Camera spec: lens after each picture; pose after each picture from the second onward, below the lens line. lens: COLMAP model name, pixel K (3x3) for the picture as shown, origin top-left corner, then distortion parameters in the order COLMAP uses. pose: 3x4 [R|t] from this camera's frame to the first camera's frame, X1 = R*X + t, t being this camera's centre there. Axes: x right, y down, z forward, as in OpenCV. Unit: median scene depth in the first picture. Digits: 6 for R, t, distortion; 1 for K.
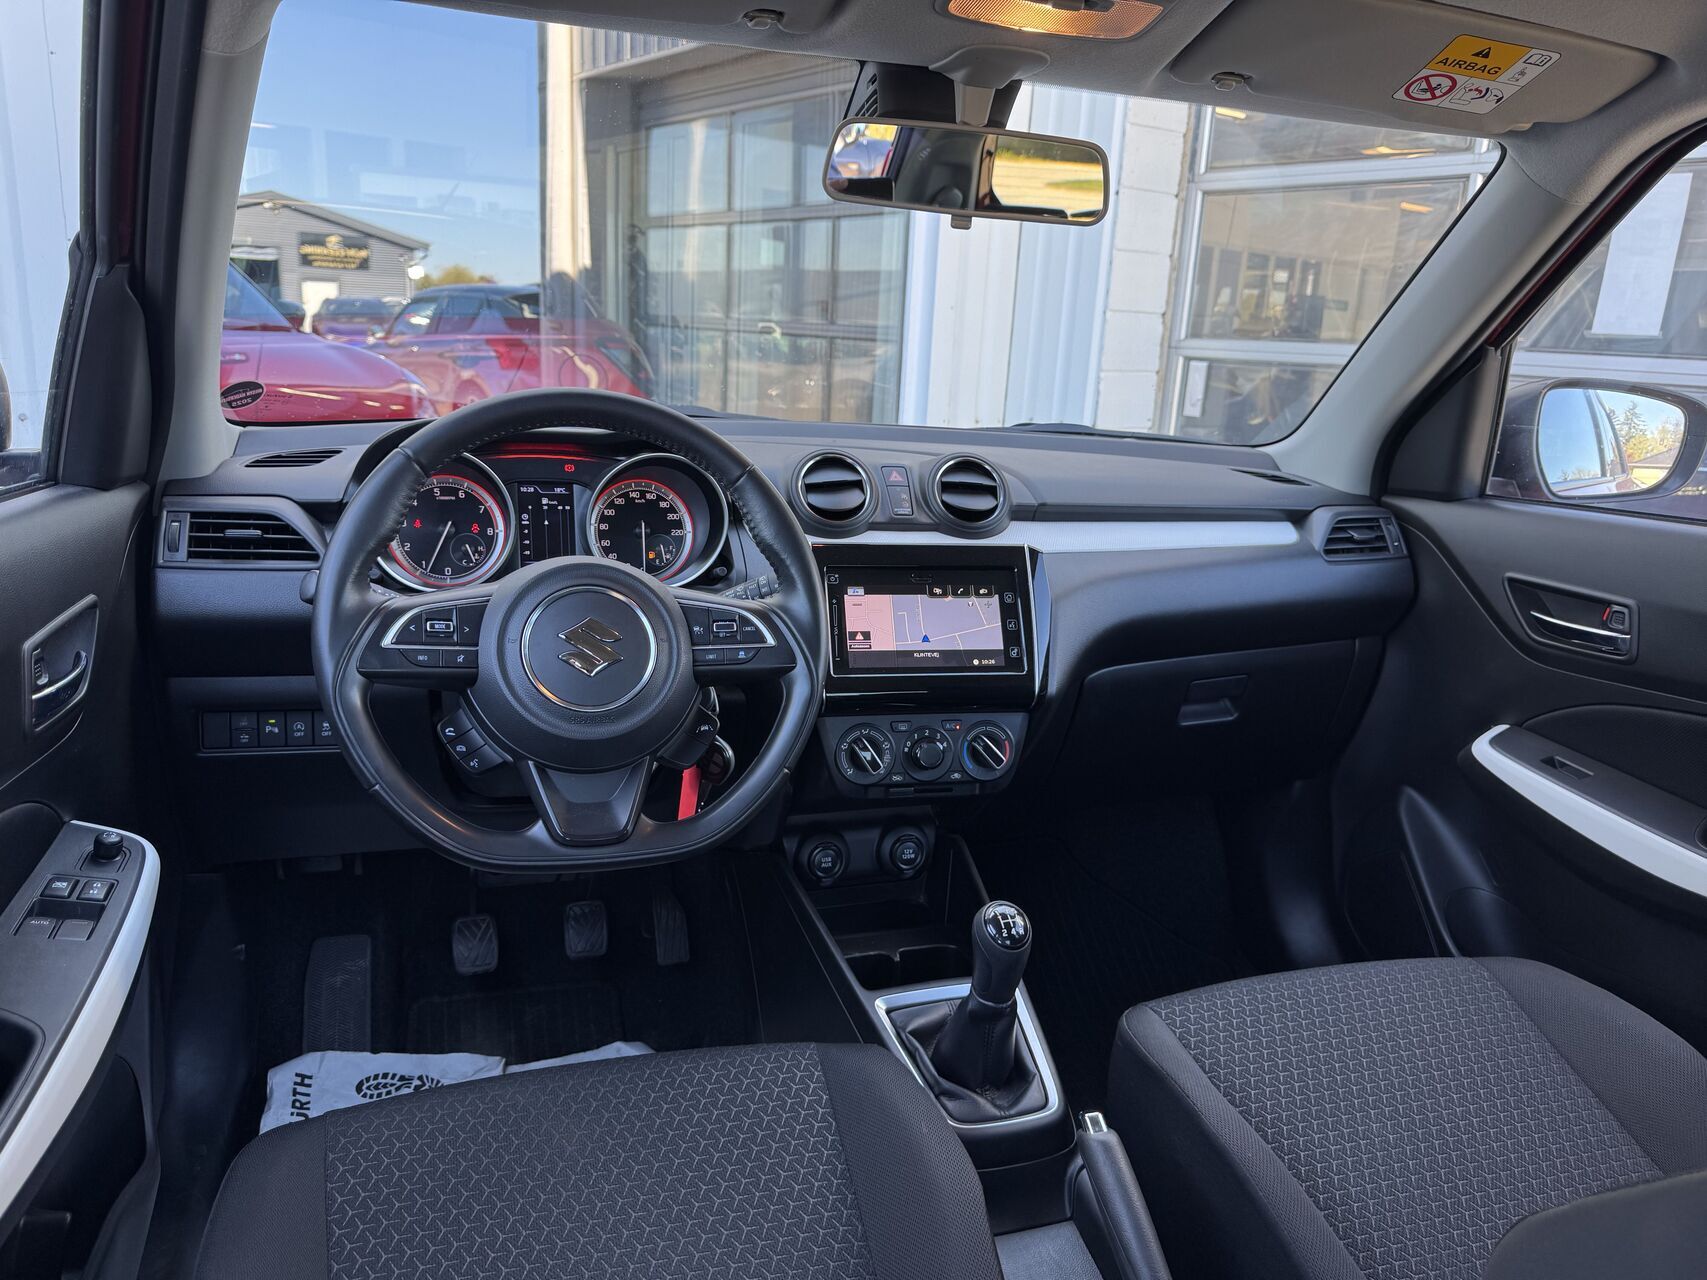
lens RADIAL K [[1195.1, 0, 853.5], [0, 1195.1, 640.0], [0, 0, 1]] dist [0.072635, -0.005941]
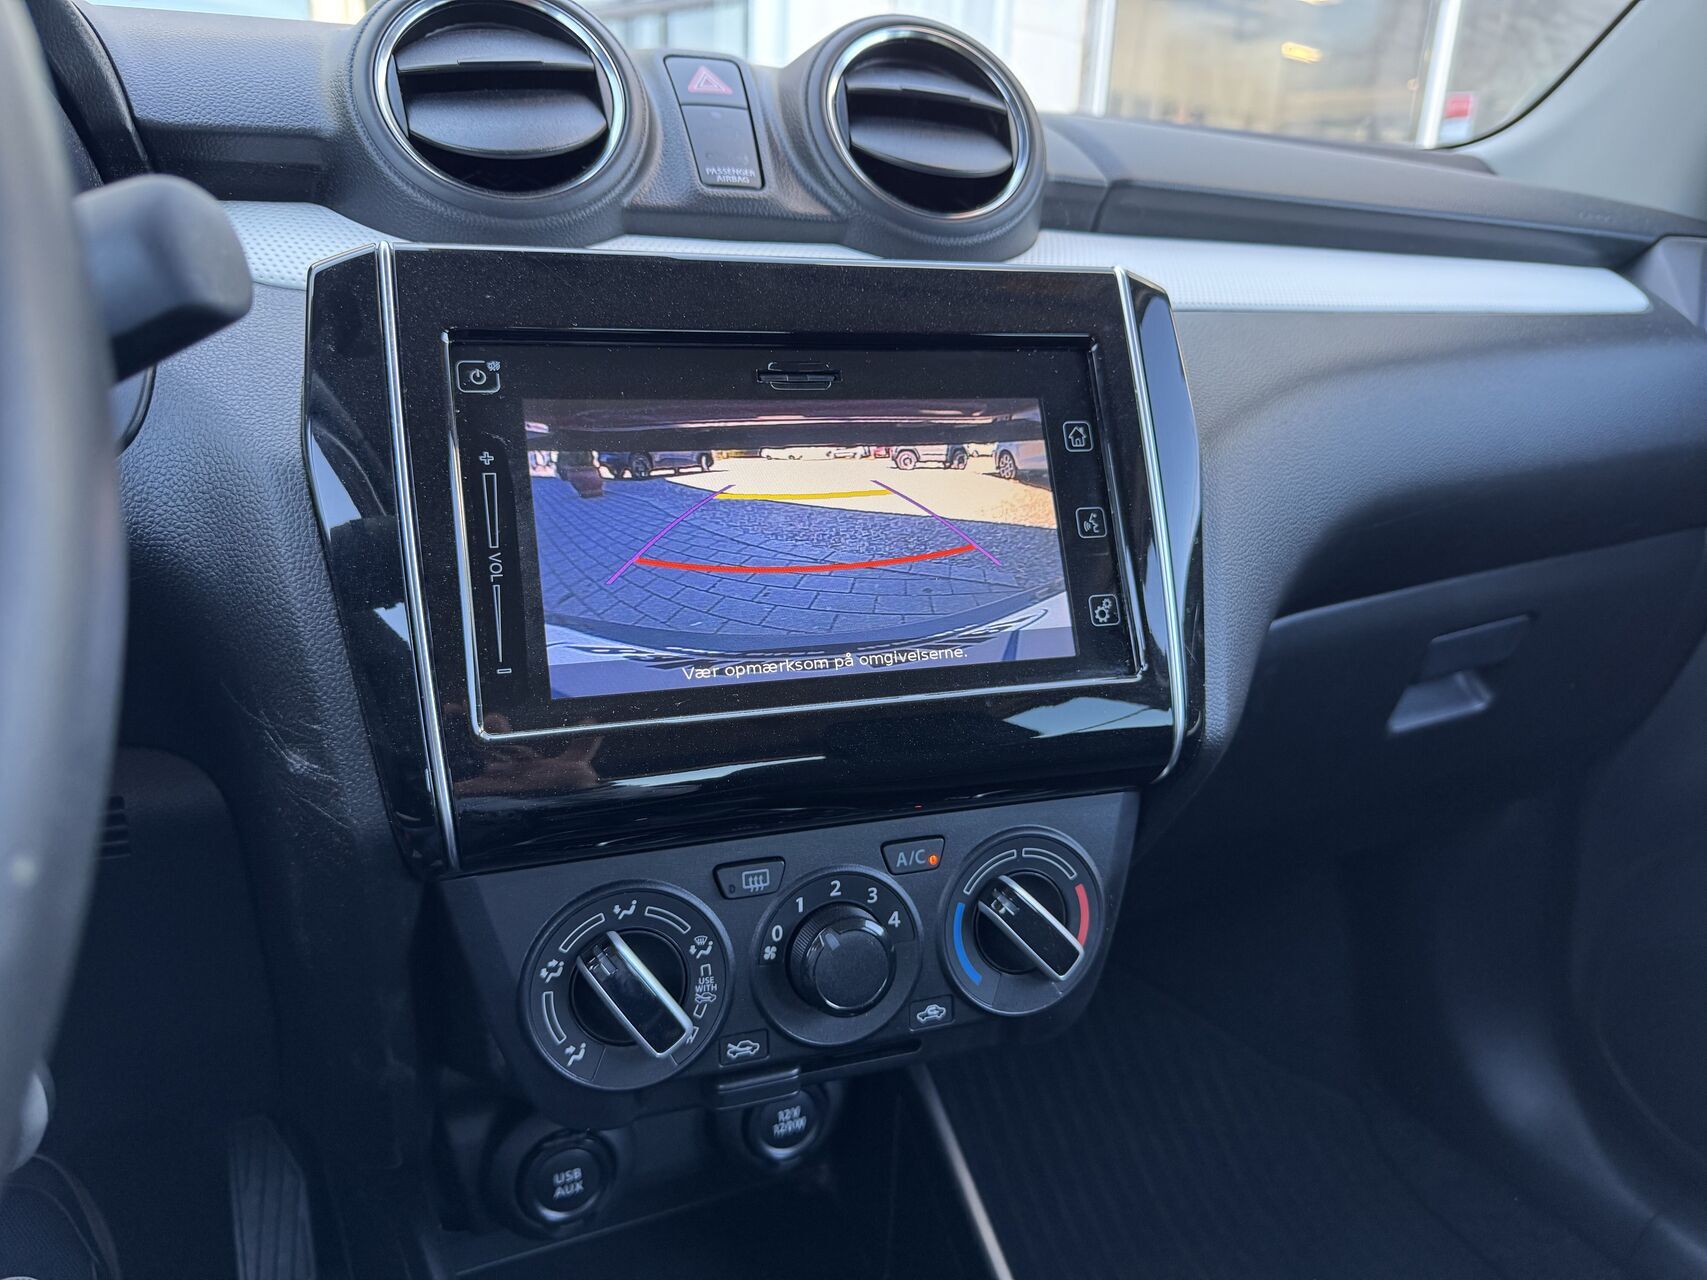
lens RADIAL K [[1196.2, 0, 847.9], [0, 1196.2, 636.4], [0, 0, 1]] dist [0.069674, -0.001201]
pose [[0.994535, -0.041552, 0.095784, 0.038126], [0.032775, 0.995270, 0.091456, -0.014271], [-0.099131, -0.087817, 0.991192, 0.705055]]
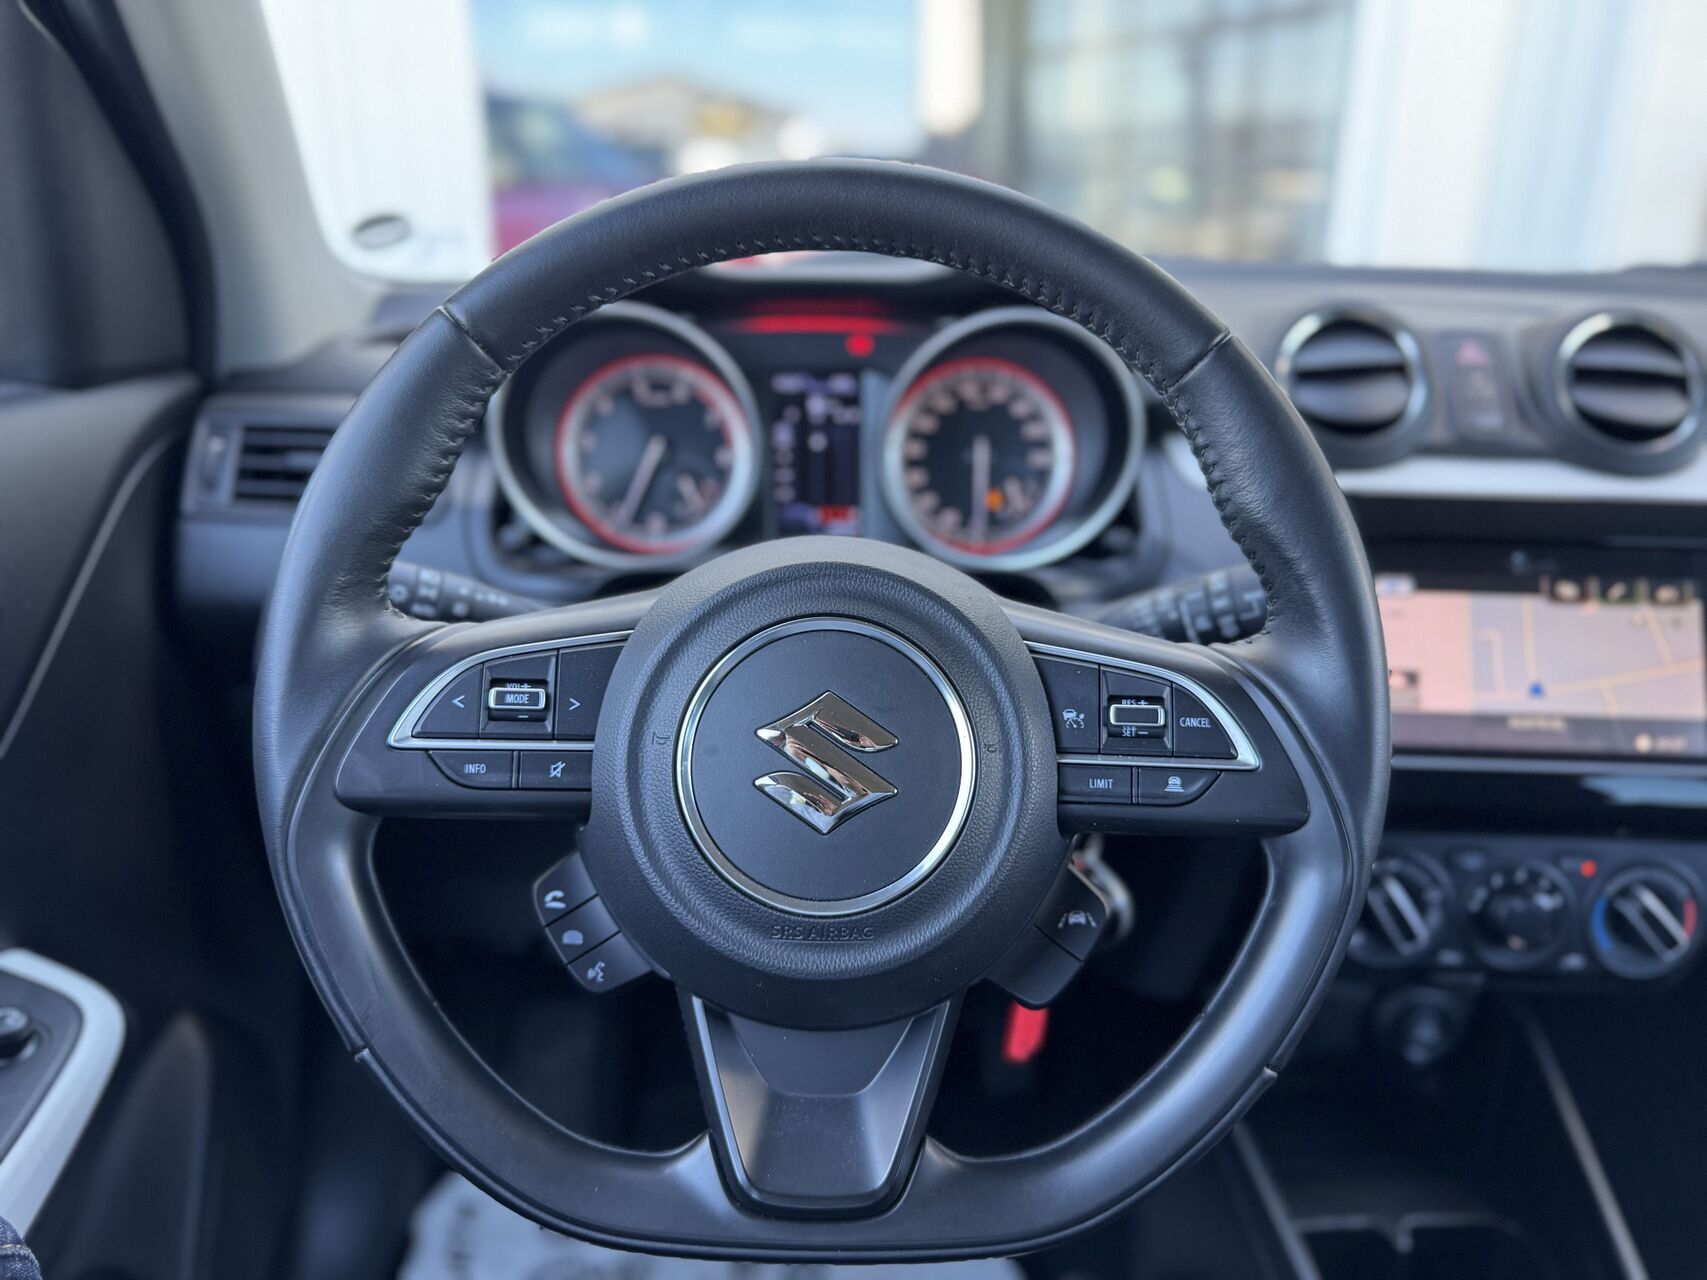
lens RADIAL K [[1197.1, 0, 861.7], [0, 1197.1, 645.3], [0, 0, 1]] dist [0.114201, -0.177480]
pose [[0.956839, 0.064558, -0.283359, -0.064507], [-0.034691, 0.993416, 0.109186, -0.064254], [0.288542, -0.094643, 0.952778, 0.445071]]
